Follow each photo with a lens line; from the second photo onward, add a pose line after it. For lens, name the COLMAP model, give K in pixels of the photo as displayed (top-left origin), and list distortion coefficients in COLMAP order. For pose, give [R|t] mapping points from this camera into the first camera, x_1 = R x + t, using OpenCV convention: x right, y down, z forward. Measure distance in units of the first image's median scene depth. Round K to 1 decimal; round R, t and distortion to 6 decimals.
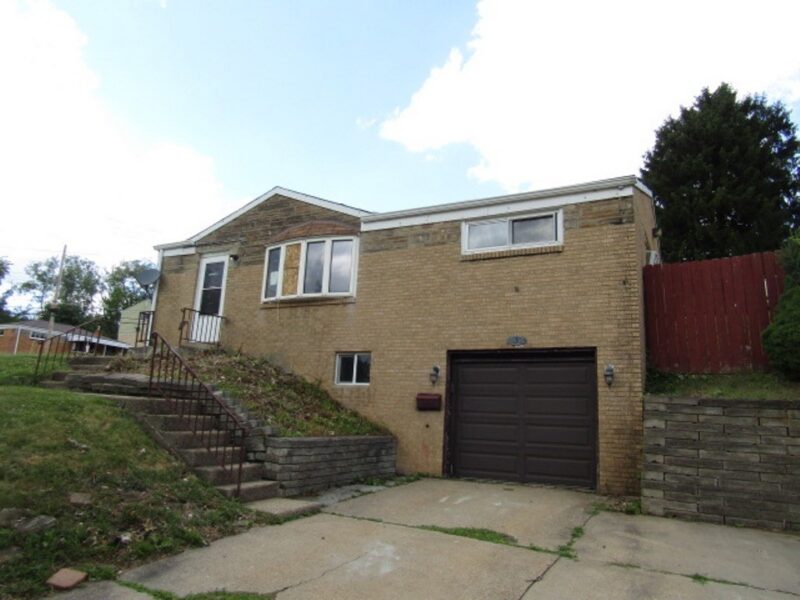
lens RADIAL K [[576.3, 0, 399.6], [0, 576.3, 305.5], [0, 0, 1]] dist [-0.003902, 0.007294]
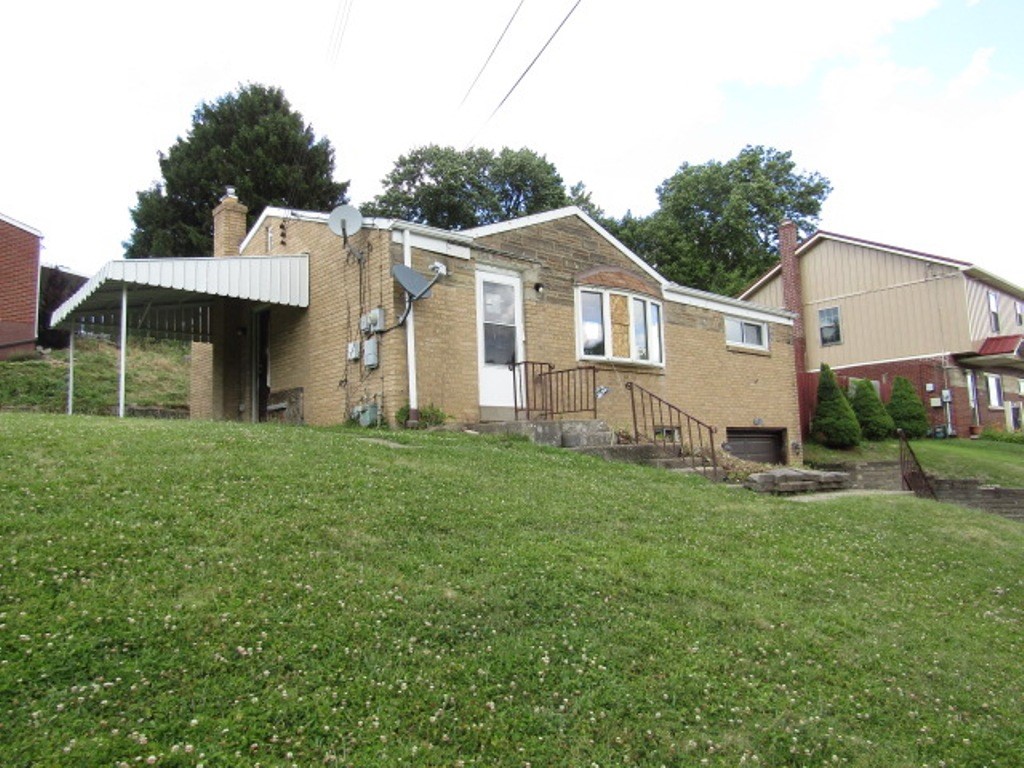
lens RADIAL K [[737.6, 0, 511.4], [0, 737.6, 391.0], [0, 0, 1]] dist [-0.003902, 0.007294]
pose [[0.334339, 0.032754, 0.941884, -1.225102], [-0.136008, 0.990611, 0.013830, 0.036101], [-0.932588, -0.132728, 0.335654, 0.774828]]
